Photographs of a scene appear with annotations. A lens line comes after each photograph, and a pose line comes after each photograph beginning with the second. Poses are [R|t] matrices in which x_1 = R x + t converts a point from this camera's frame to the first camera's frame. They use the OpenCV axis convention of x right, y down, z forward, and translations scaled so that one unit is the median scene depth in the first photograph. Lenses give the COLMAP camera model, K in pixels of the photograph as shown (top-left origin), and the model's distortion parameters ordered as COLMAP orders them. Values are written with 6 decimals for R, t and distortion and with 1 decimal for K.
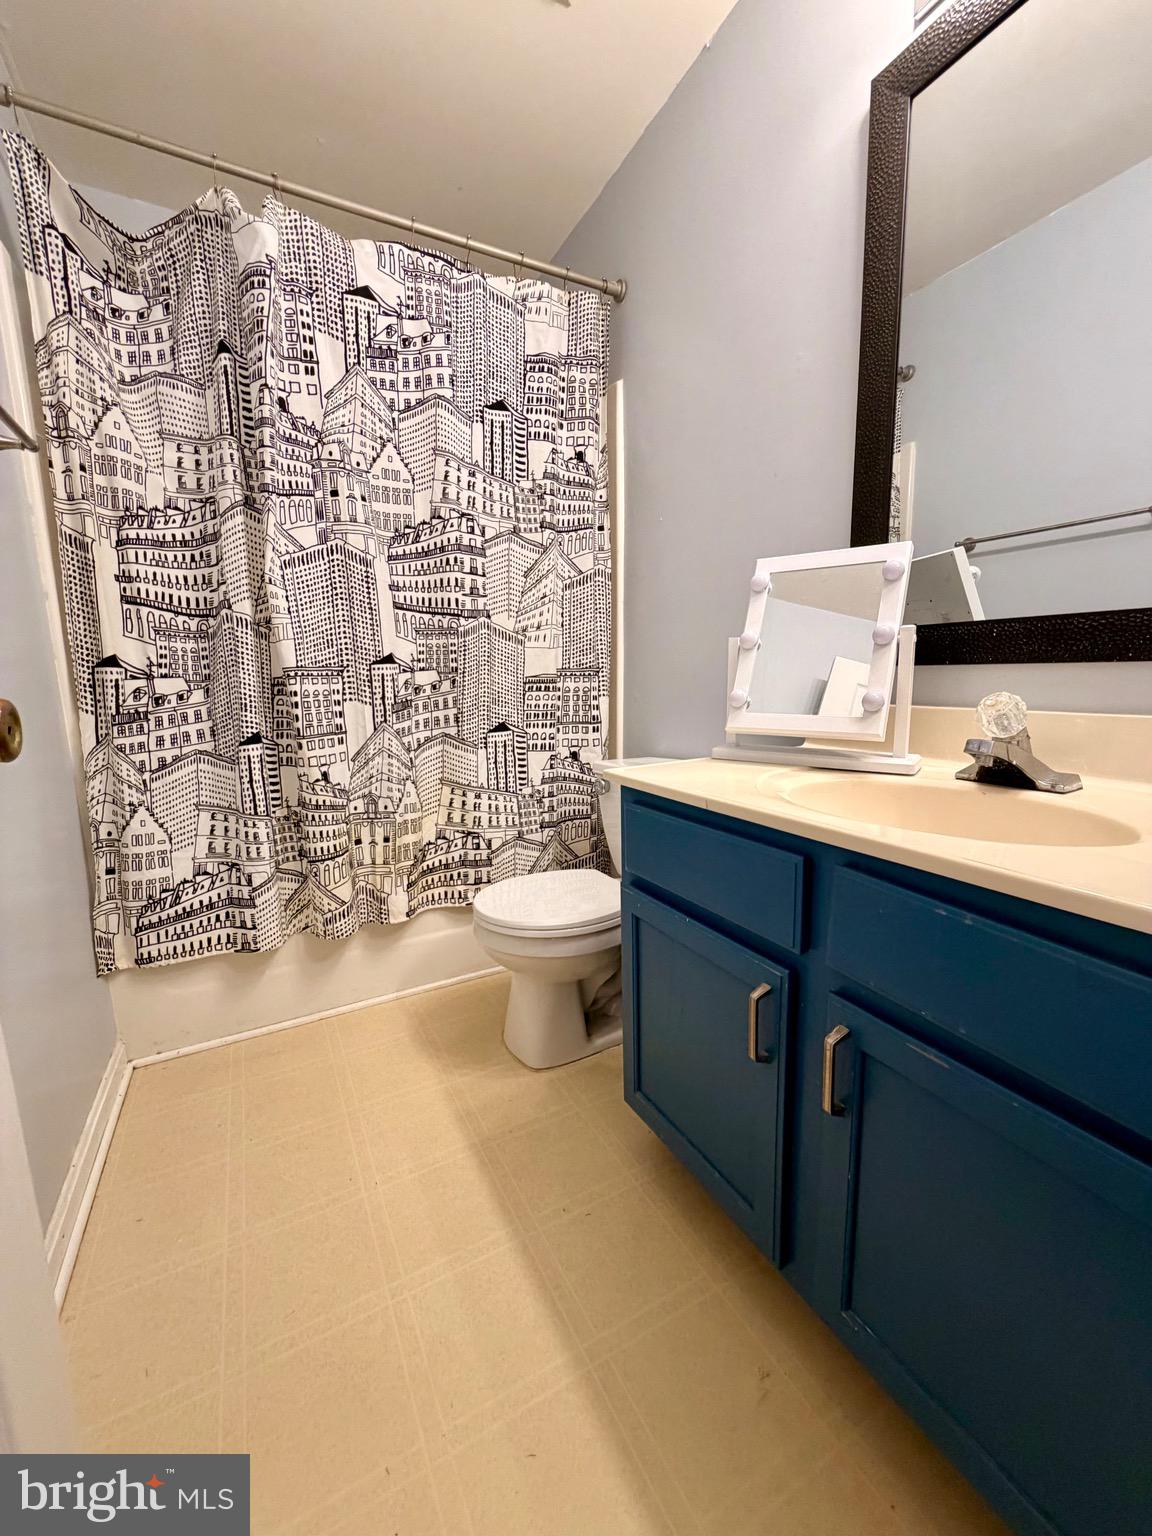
lens RADIAL K [[610.7, 0, 572.6], [0, 610.7, 771.0], [0, 0, 1]] dist [0.000250, 0.000072]
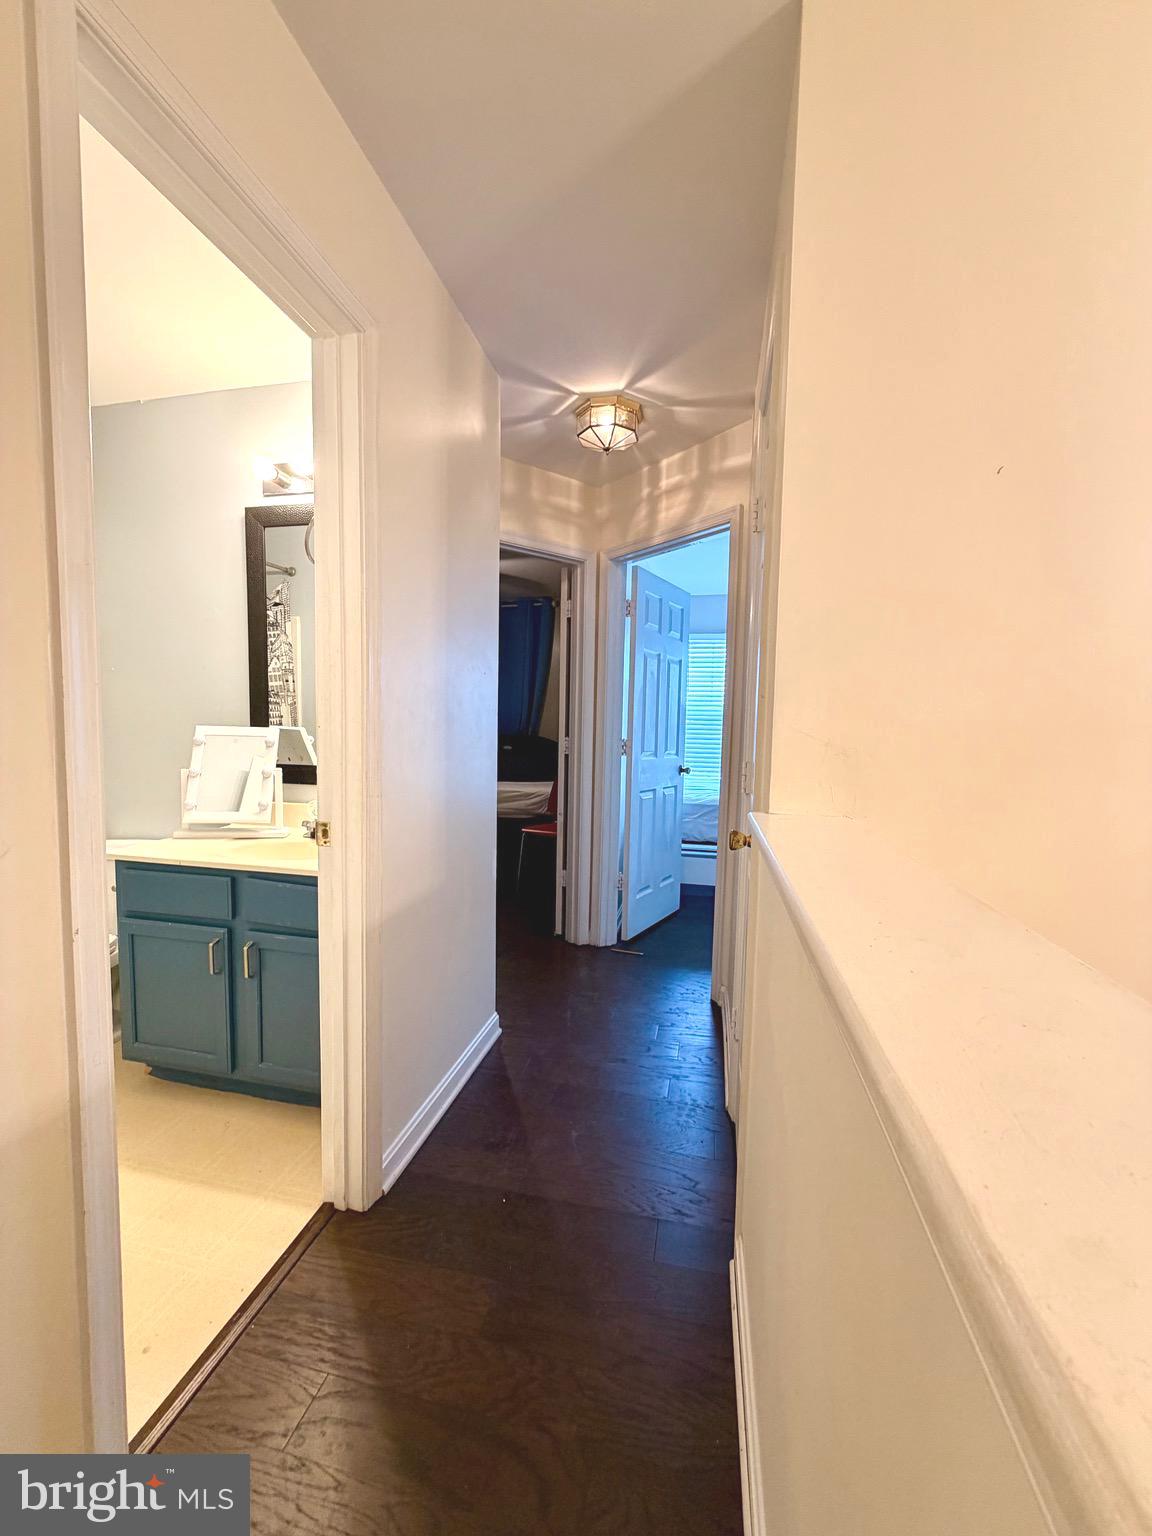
lens RADIAL K [[610.7, 0, 572.6], [0, 610.7, 771.0], [0, 0, 1]] dist [0.000250, 0.000072]
pose [[0.651613, -0.018942, 0.758315, -0.416652], [0.089886, 0.994573, -0.052395, -0.022376], [-0.753208, 0.102303, 0.649779, -1.204310]]
